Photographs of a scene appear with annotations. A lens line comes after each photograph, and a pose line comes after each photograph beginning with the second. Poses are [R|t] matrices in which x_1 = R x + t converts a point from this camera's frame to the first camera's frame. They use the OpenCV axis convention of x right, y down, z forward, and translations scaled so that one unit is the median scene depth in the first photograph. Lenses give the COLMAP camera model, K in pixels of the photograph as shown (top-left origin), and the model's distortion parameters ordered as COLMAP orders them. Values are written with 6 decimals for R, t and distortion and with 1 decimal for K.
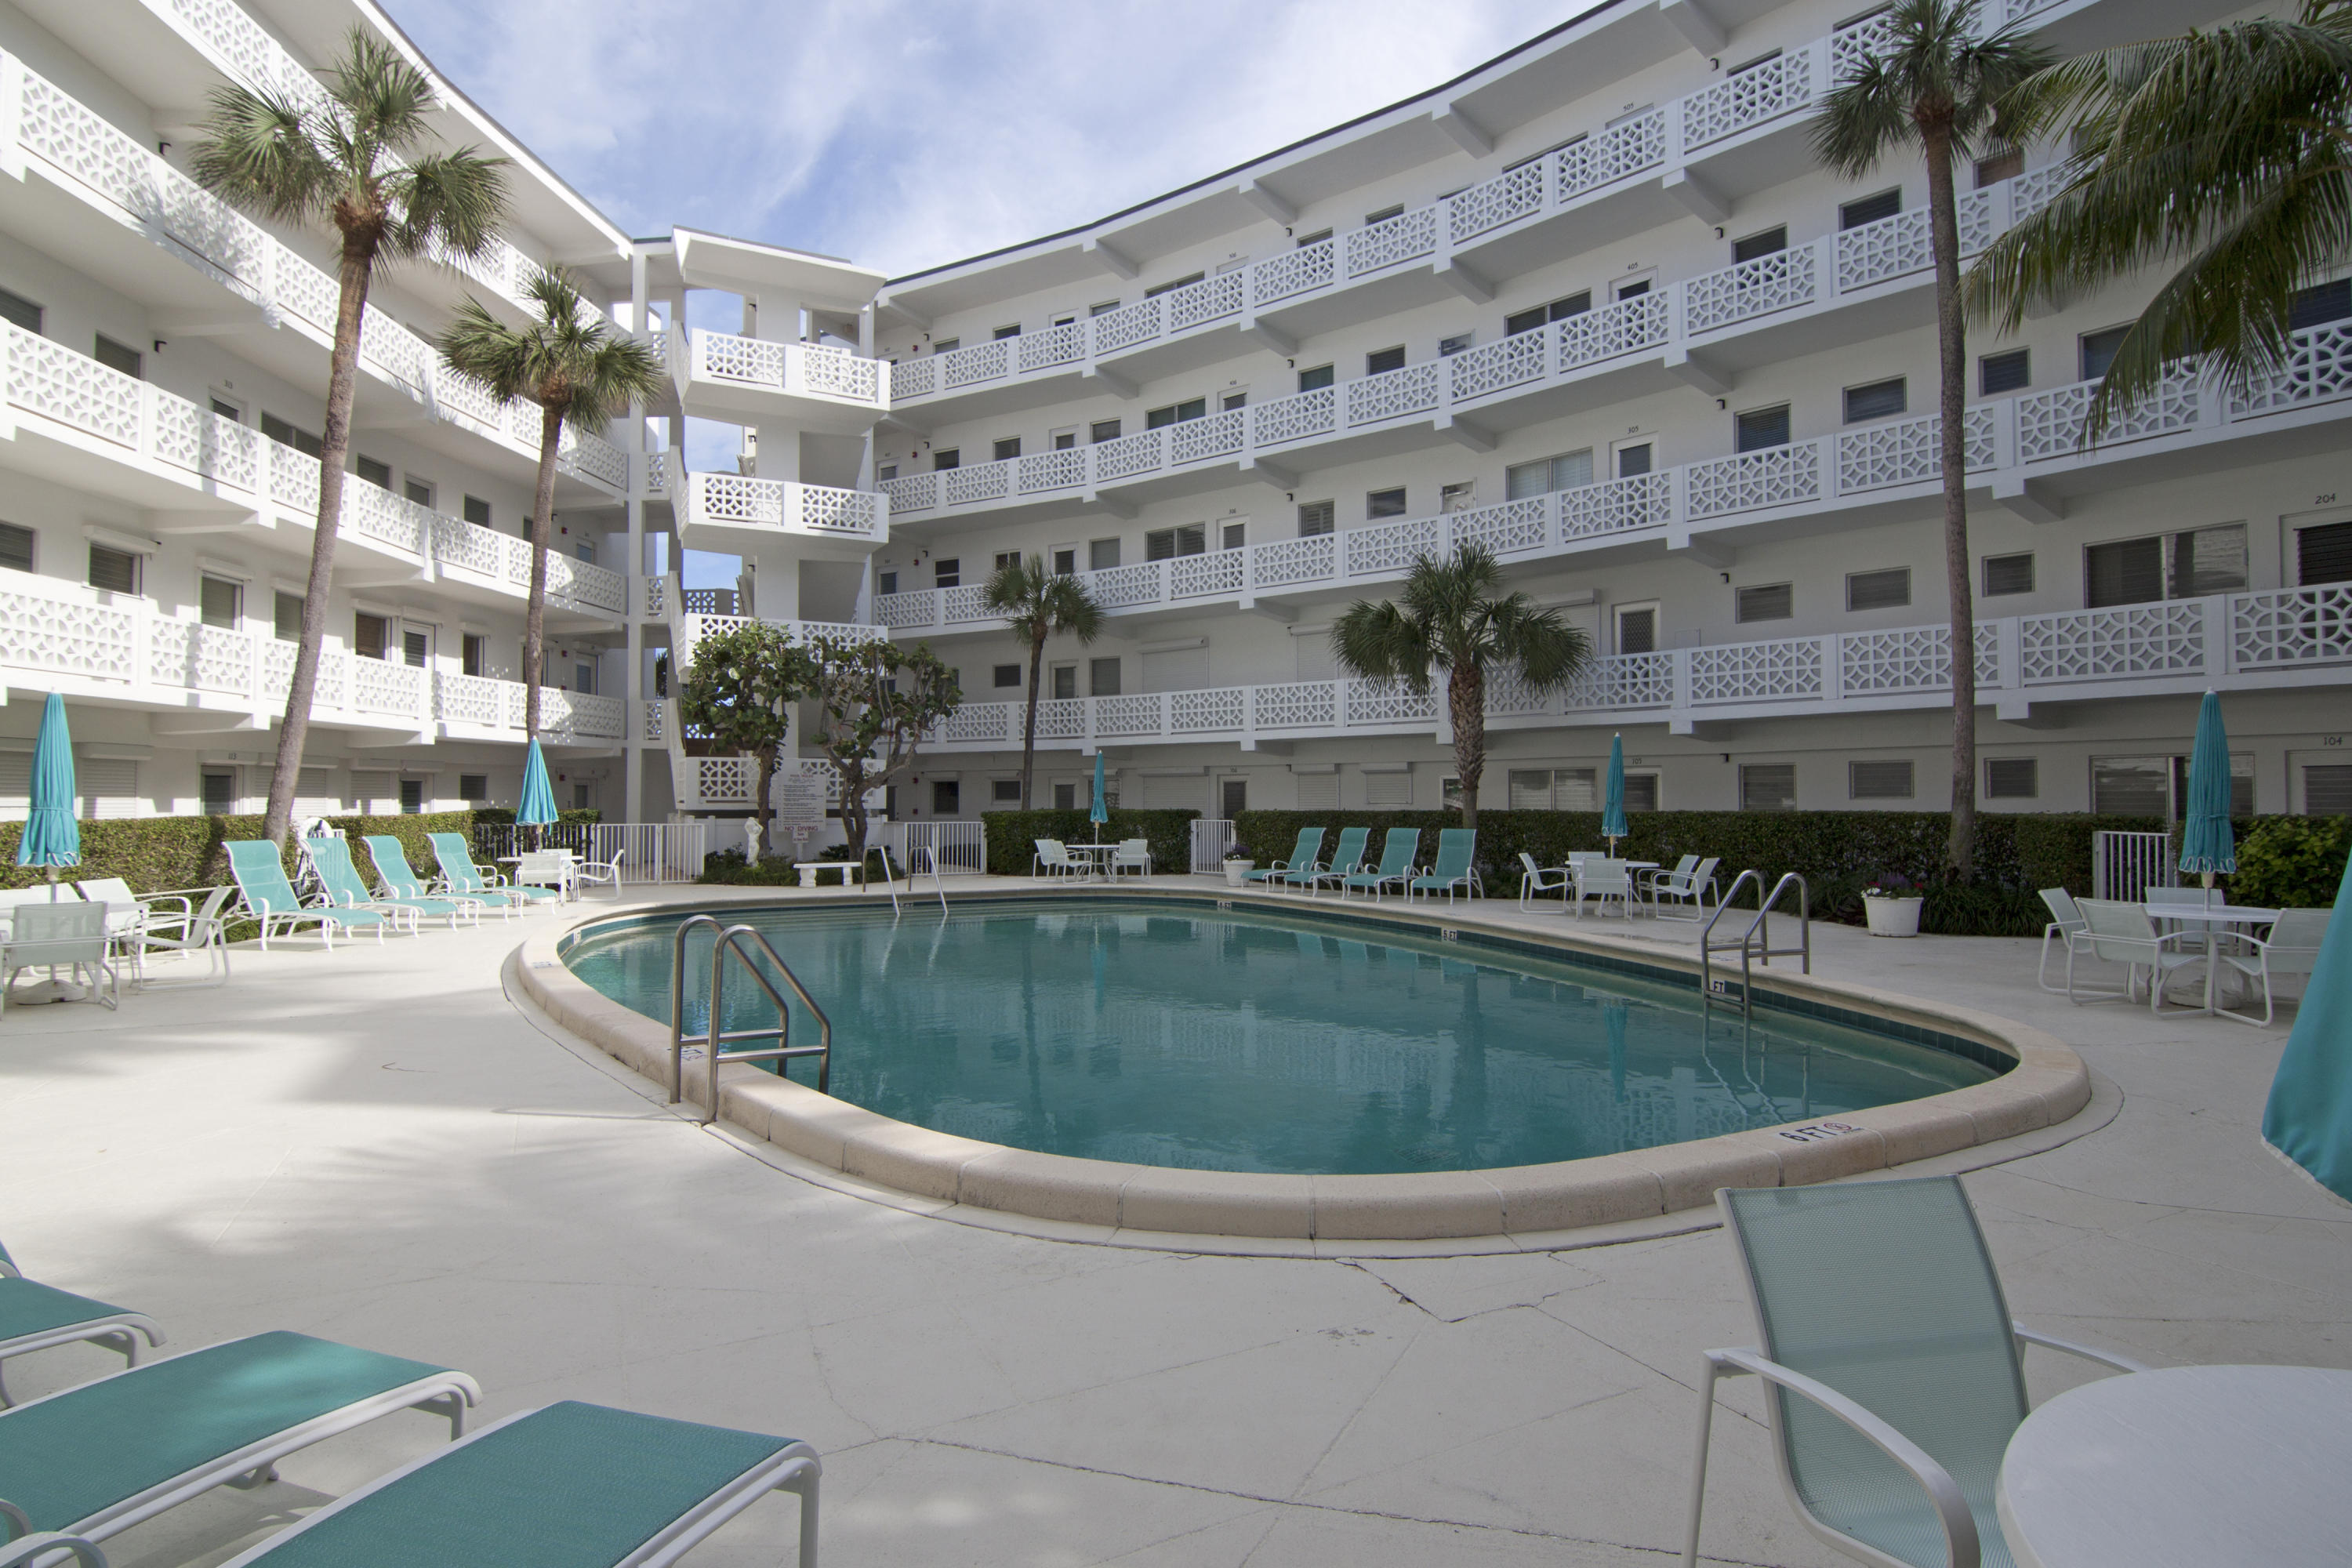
lens RADIAL K [[1231.2, 0, 1176.0], [0, 1231.2, 784.0], [0, 0, 1]] dist [0.003938, -0.014087]
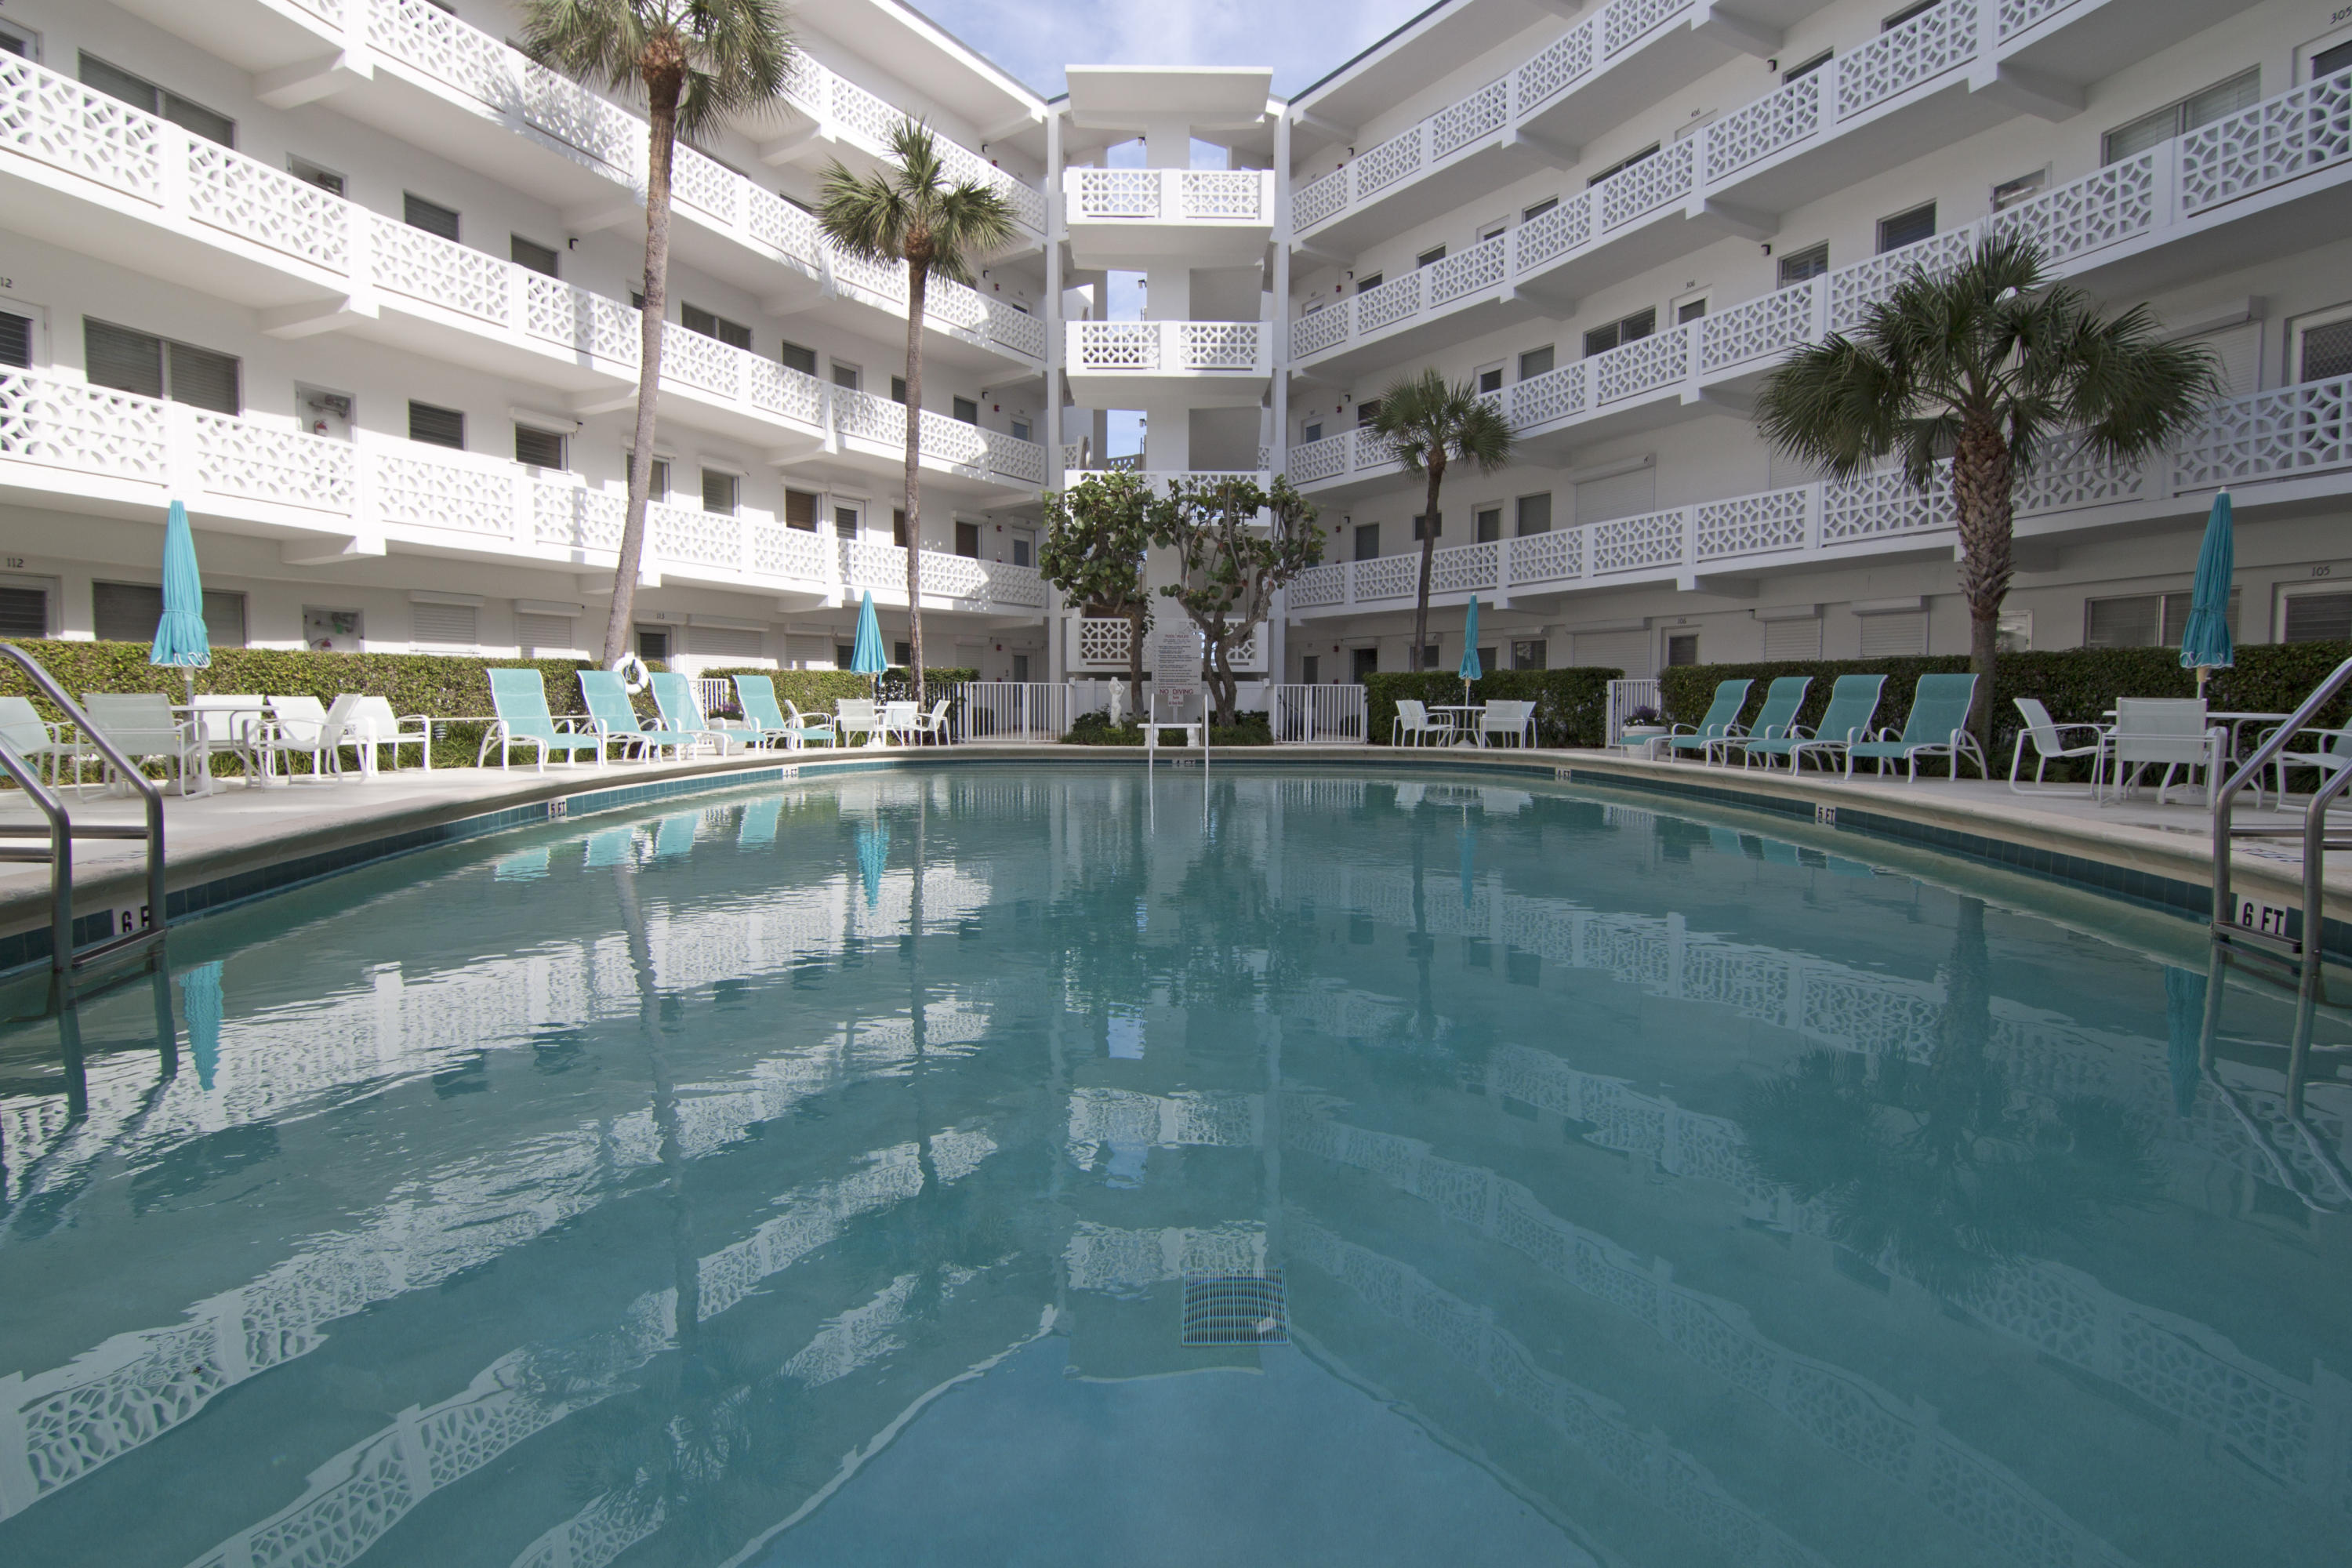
lens RADIAL K [[1184.9, 0, 1169.5], [0, 1184.9, 780.8], [0, 0, 1]] dist [-0.002084, -0.012940]
pose [[0.887744, 0.034723, -0.459025, 0.131269], [0.001735, 0.996892, 0.078766, 0.037530], [0.460334, -0.070720, 0.884925, 0.208085]]
